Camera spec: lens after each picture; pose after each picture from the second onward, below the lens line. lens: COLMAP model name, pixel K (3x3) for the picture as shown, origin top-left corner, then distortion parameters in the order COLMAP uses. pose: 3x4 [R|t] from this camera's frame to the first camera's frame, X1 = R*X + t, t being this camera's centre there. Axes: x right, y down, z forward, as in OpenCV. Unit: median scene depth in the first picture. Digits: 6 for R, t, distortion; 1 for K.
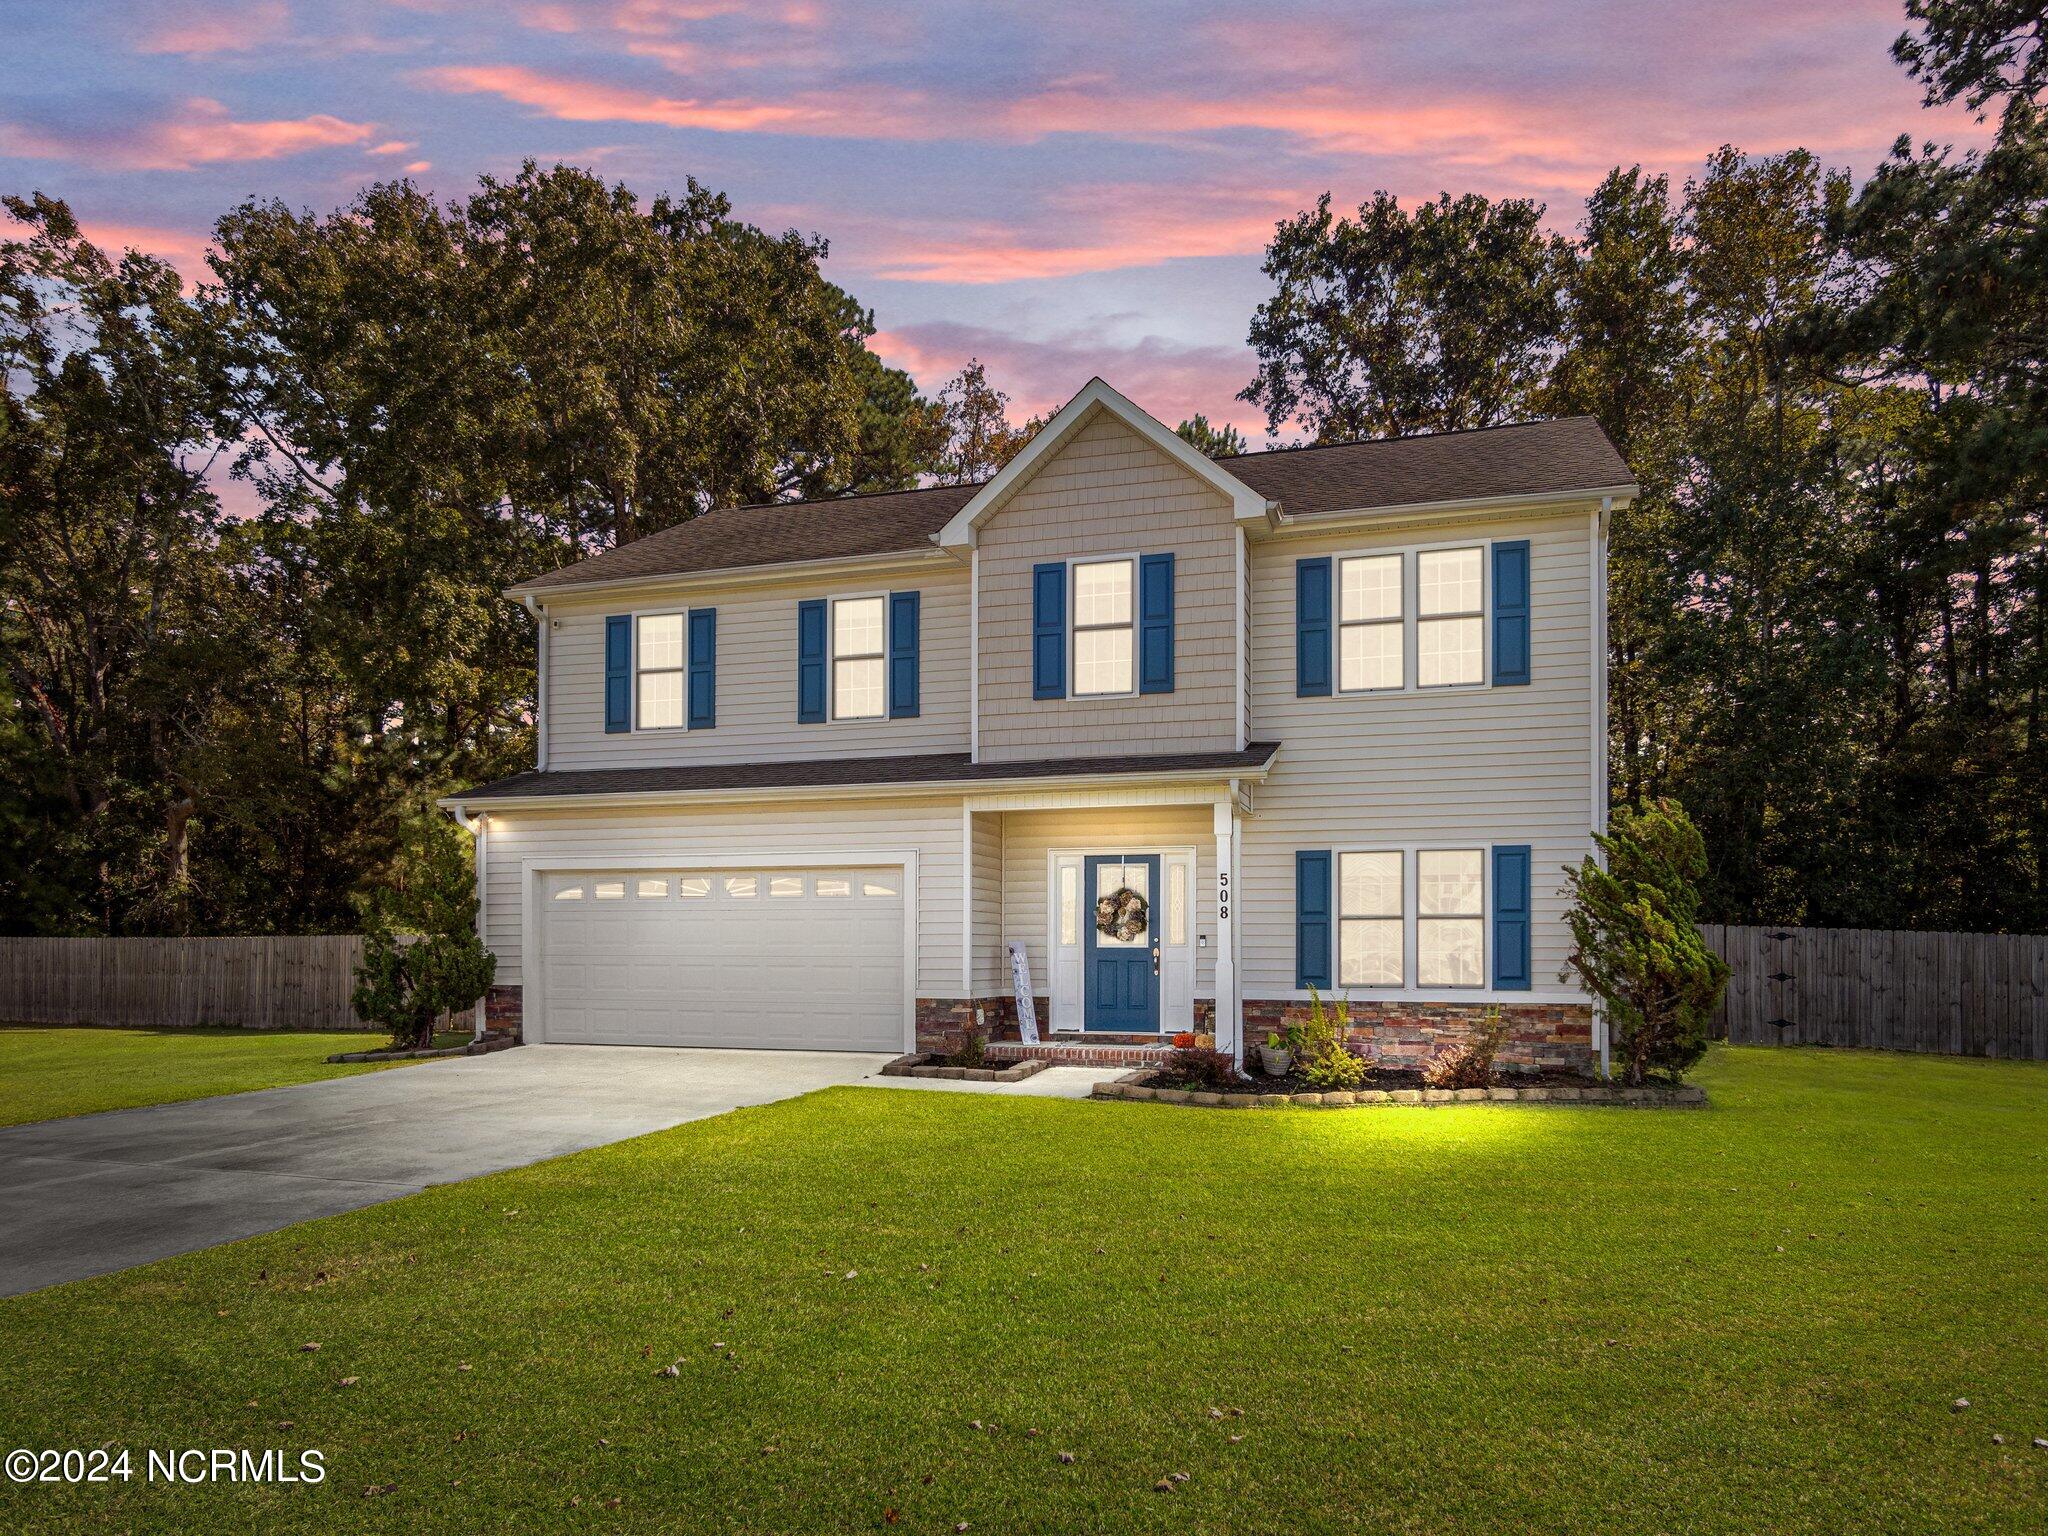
lens RADIAL K [[1395.3, 0, 1021.2], [0, 1395.3, 753.0], [0, 0, 1]] dist [0.007784, 0.002504]
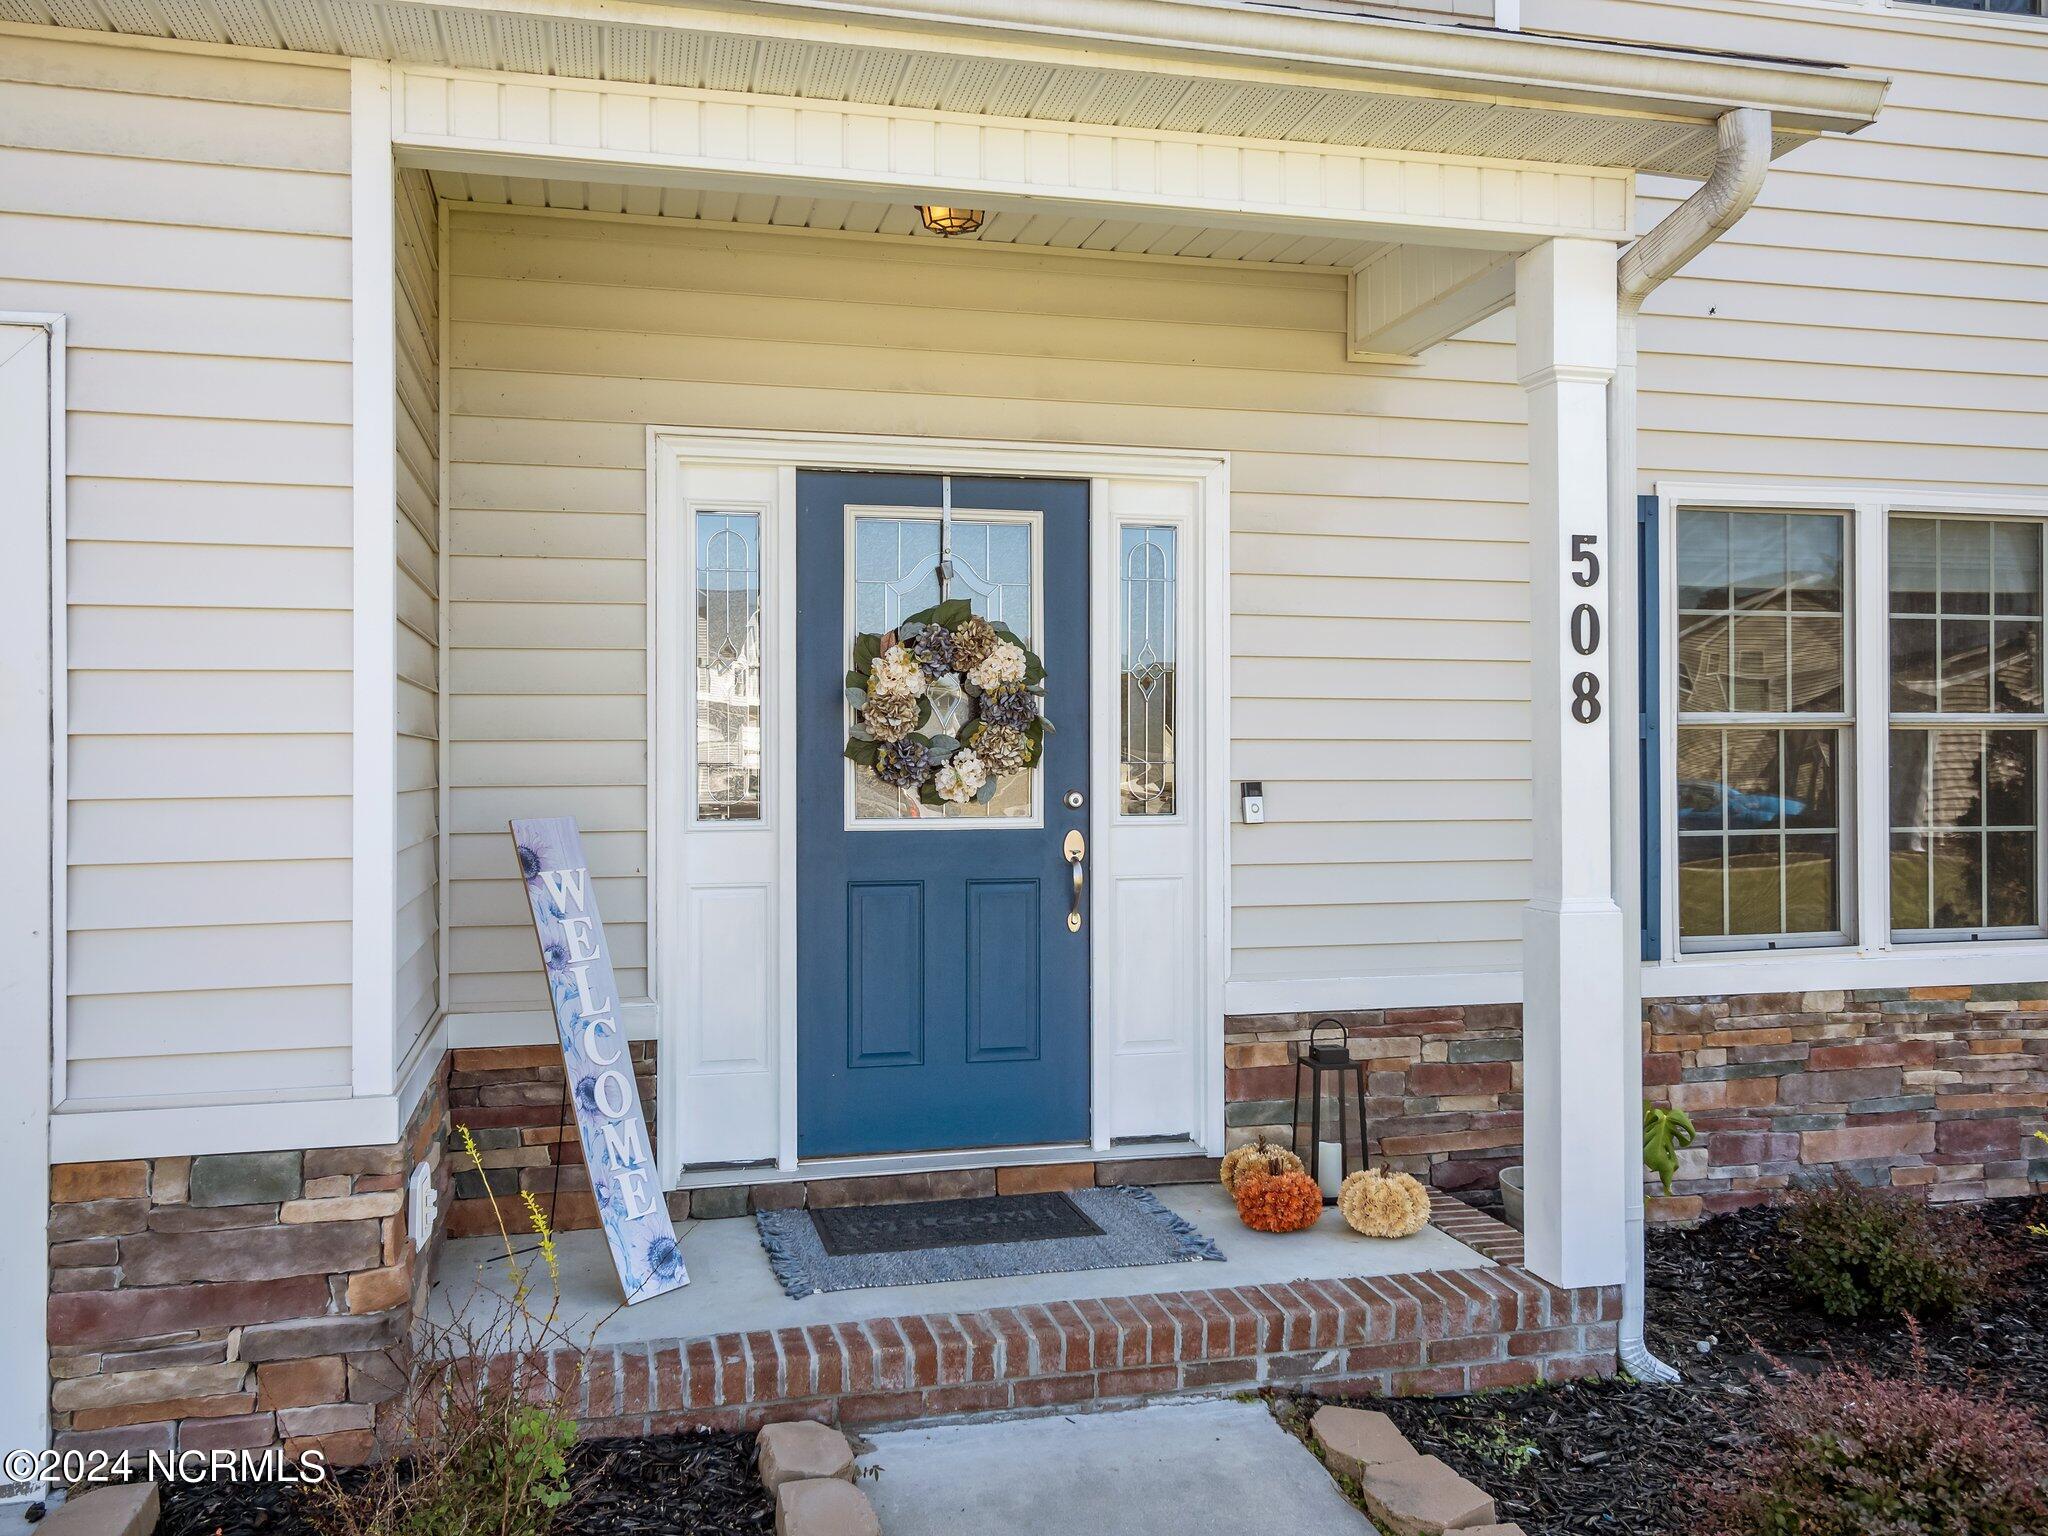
lens RADIAL K [[1663.4, 0, 1024.0], [0, 1663.4, 768.0], [0, 0, 1]] dist [0.003722, 0.005216]
pose [[0.860056, -0.007178, 0.510149, -0.074431], [-0.067946, 0.989383, 0.128471, 0.089103], [-0.505655, -0.145155, 0.850437, 0.747415]]
